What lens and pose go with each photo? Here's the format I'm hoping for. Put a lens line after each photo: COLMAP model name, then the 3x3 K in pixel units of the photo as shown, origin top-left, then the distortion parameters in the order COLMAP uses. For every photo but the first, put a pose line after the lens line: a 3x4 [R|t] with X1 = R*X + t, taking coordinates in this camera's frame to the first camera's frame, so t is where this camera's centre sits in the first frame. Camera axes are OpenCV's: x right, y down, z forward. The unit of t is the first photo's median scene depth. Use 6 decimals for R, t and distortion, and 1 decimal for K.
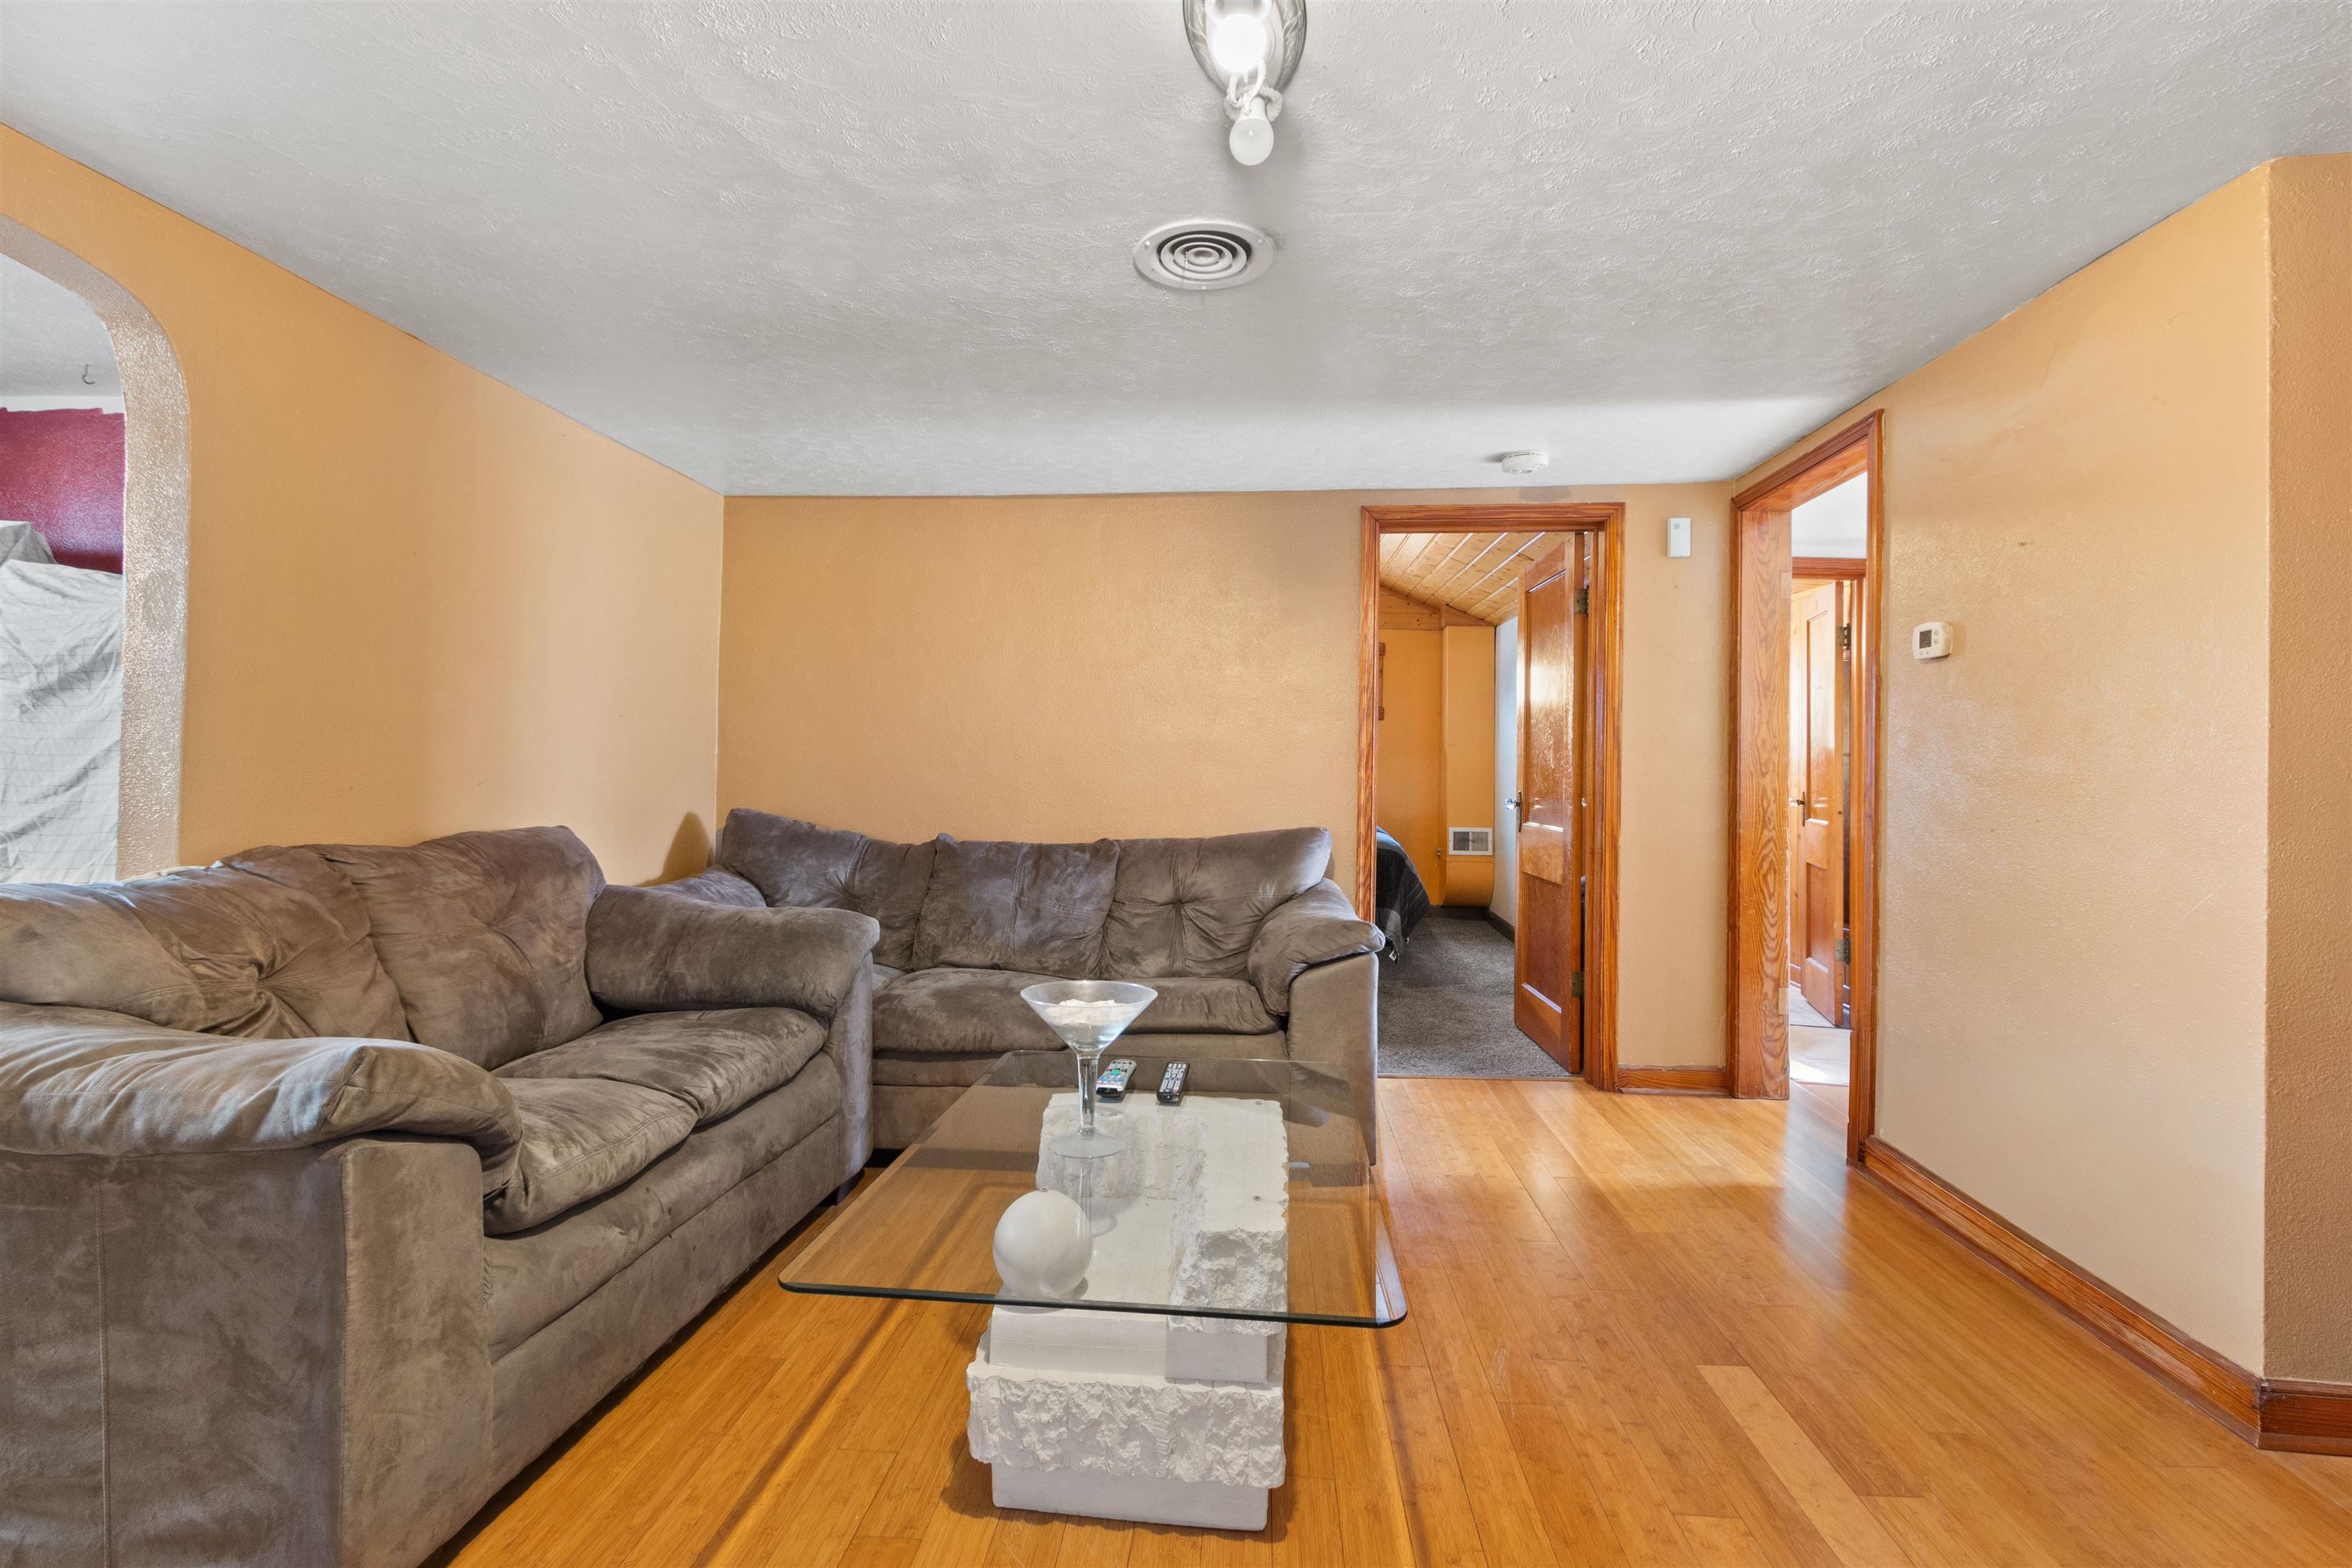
lens RADIAL K [[1090.9, 0, 1176.0], [0, 1090.9, 784.0], [0, 0, 1]] dist [0.001327, 0.000241]
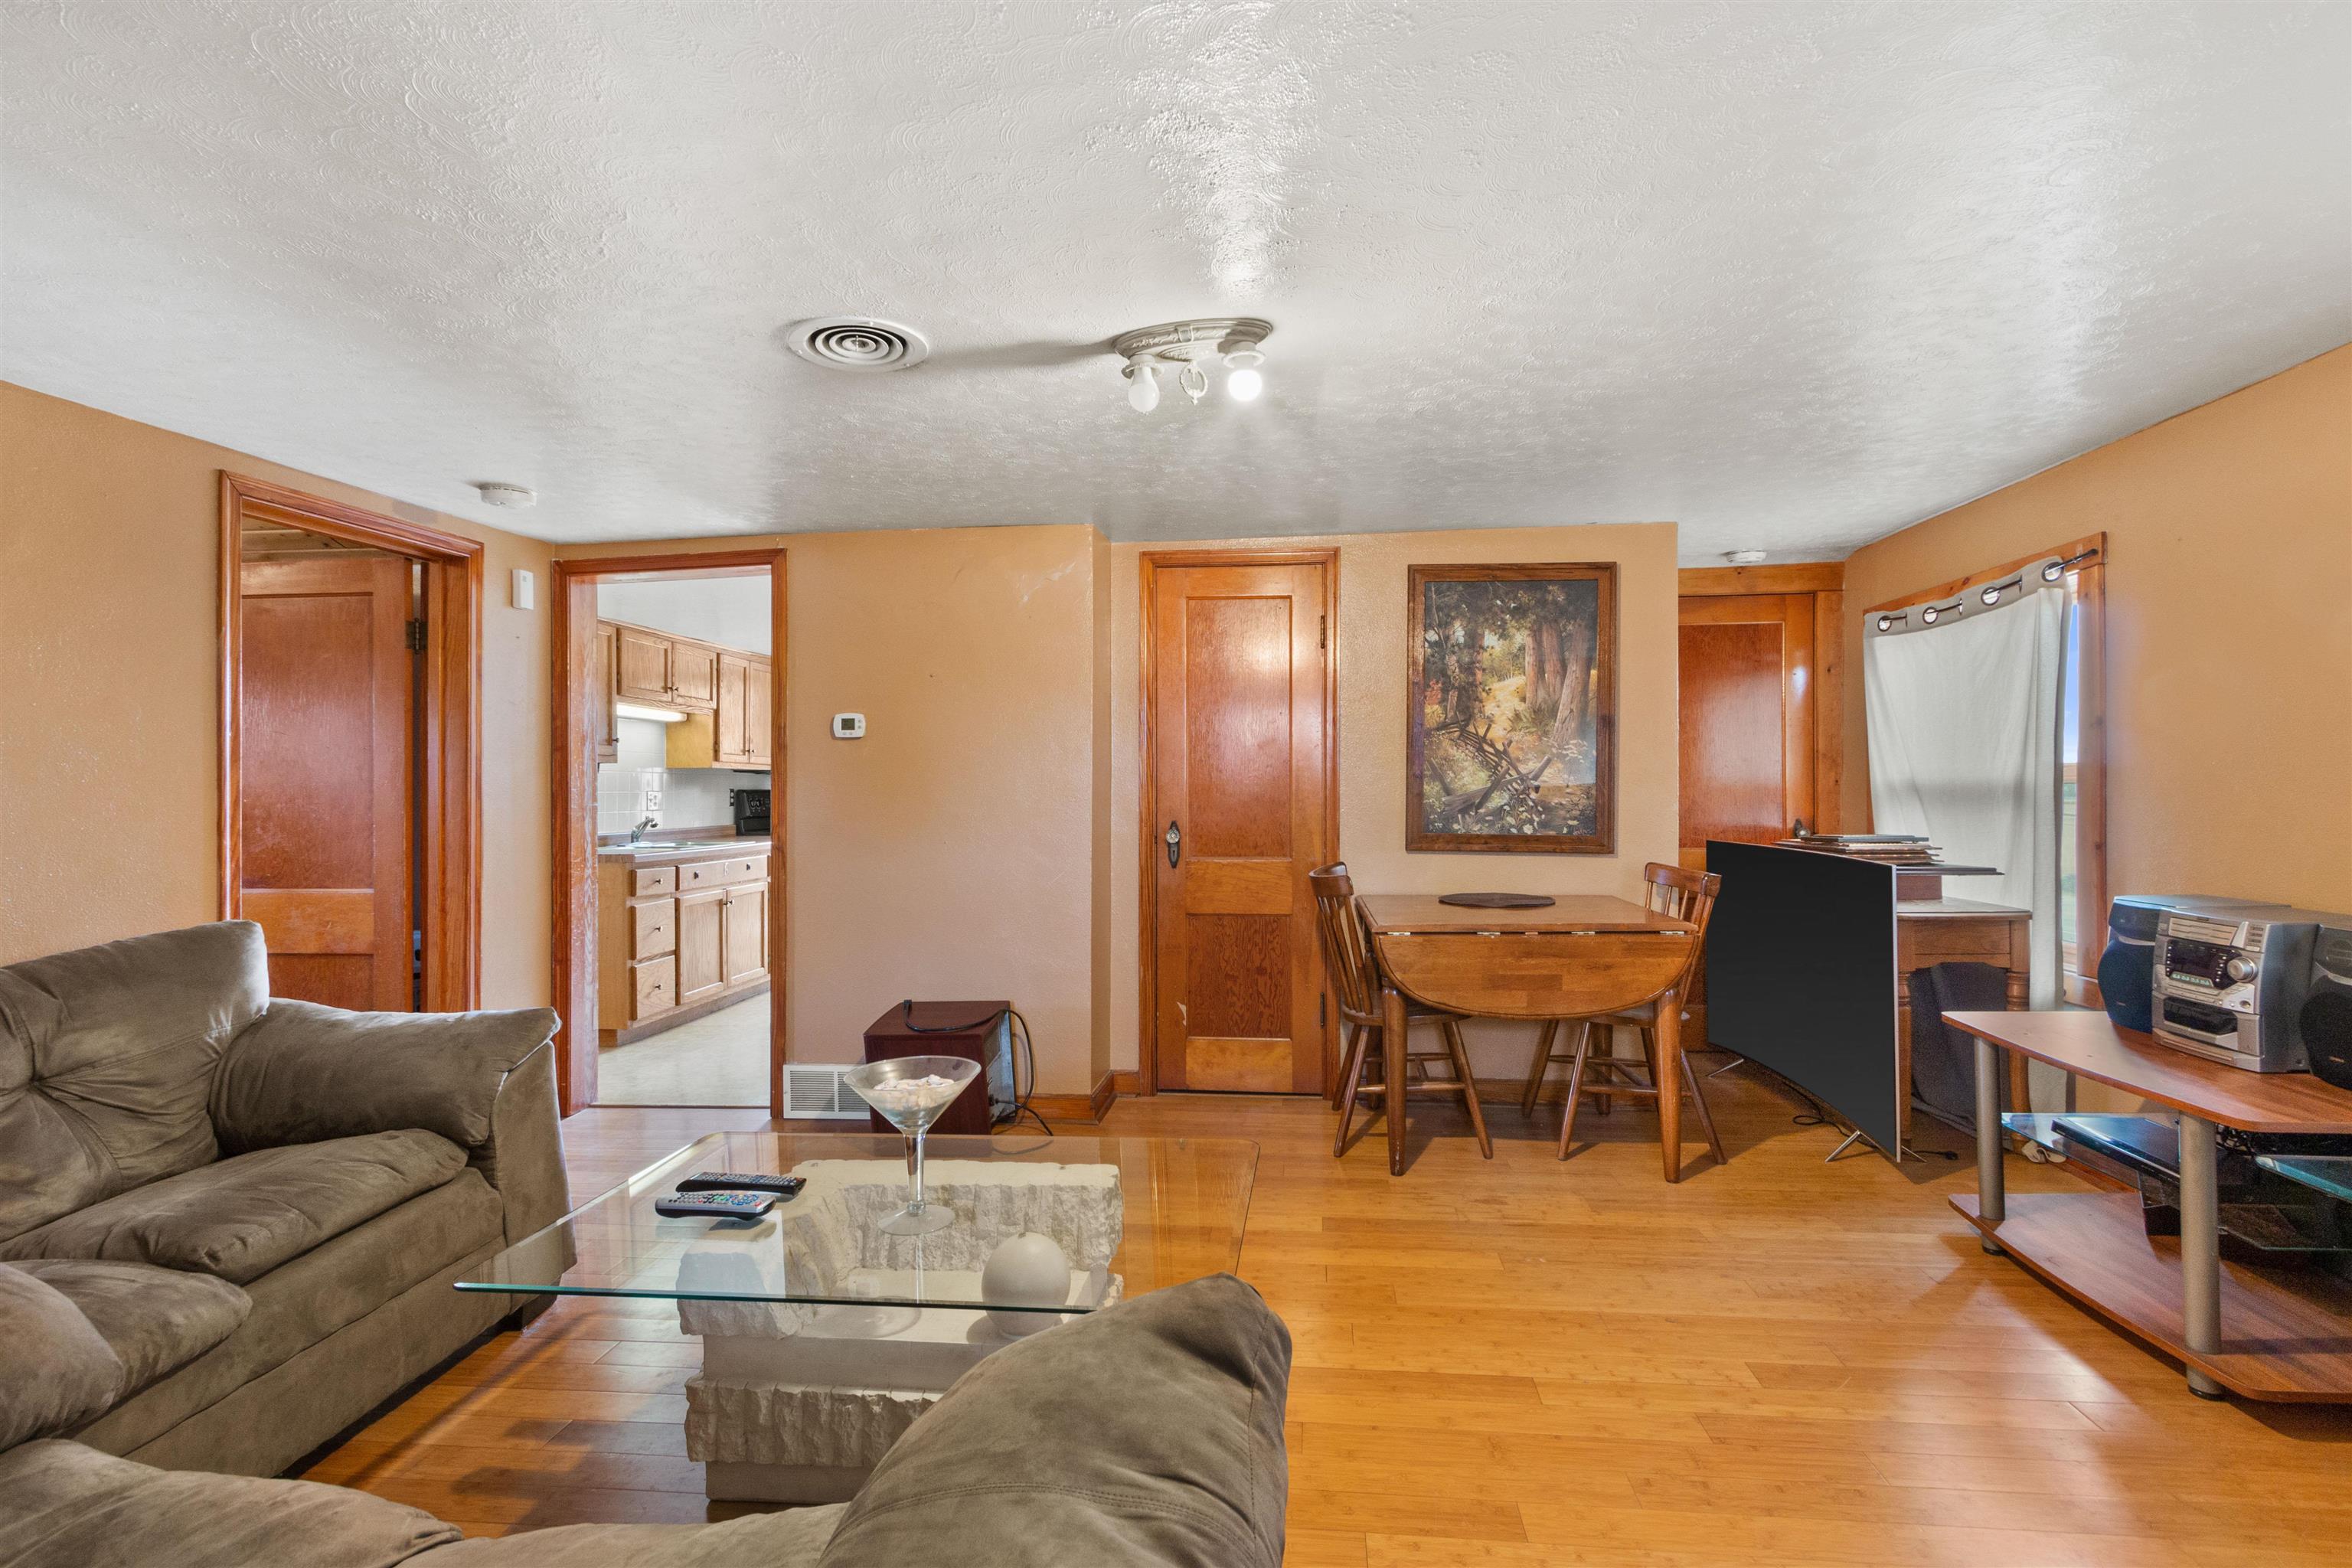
lens RADIAL K [[1090.9, 0, 1176.0], [0, 1090.9, 784.0], [0, 0, 1]] dist [0.001327, 0.000241]
pose [[0.049078, -0.013102, 0.998709, -0.554409], [0.019564, 0.999735, 0.012154, -0.044915], [-0.998603, 0.018942, 0.049321, 0.353078]]
